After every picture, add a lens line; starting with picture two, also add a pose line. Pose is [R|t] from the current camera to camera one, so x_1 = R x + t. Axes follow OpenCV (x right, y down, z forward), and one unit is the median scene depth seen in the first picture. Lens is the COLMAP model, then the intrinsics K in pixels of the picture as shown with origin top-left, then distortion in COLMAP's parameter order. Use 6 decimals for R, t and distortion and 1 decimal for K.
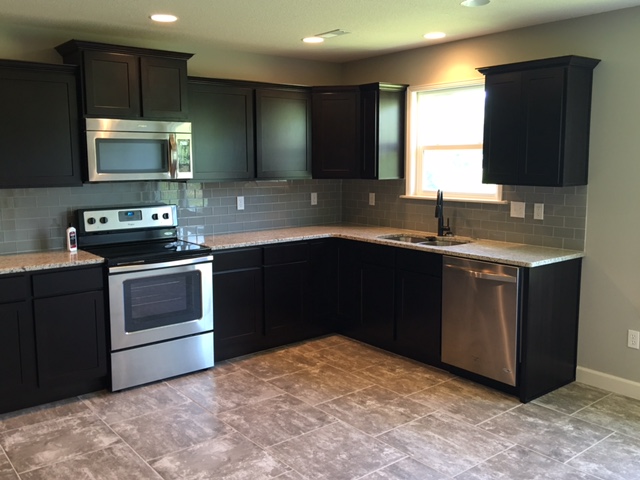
lens RADIAL K [[608.5, 0, 319.6], [0, 608.5, 239.1], [0, 0, 1]] dist [0.044053, 0.000000]
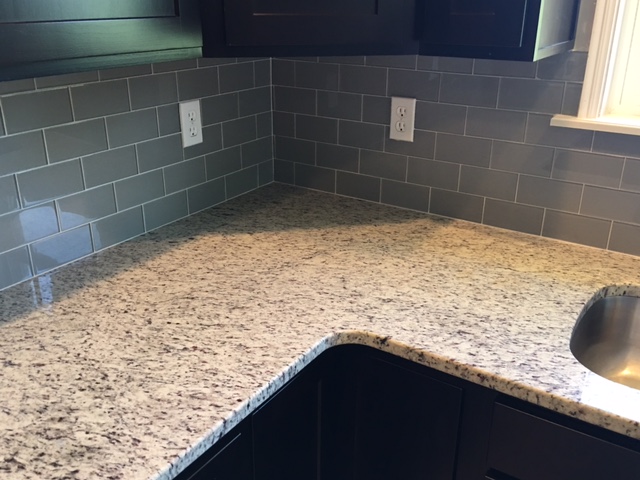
lens RADIAL K [[608.5, 0, 320.5], [0, 608.5, 238.9], [0, 0, 1]] dist [0.044053, 0.000000]
pose [[0.955840, -0.107056, 0.273696, -0.034725], [0.033851, 0.965199, 0.259318, -0.086938], [-0.291932, -0.238601, 0.926199, 0.733607]]
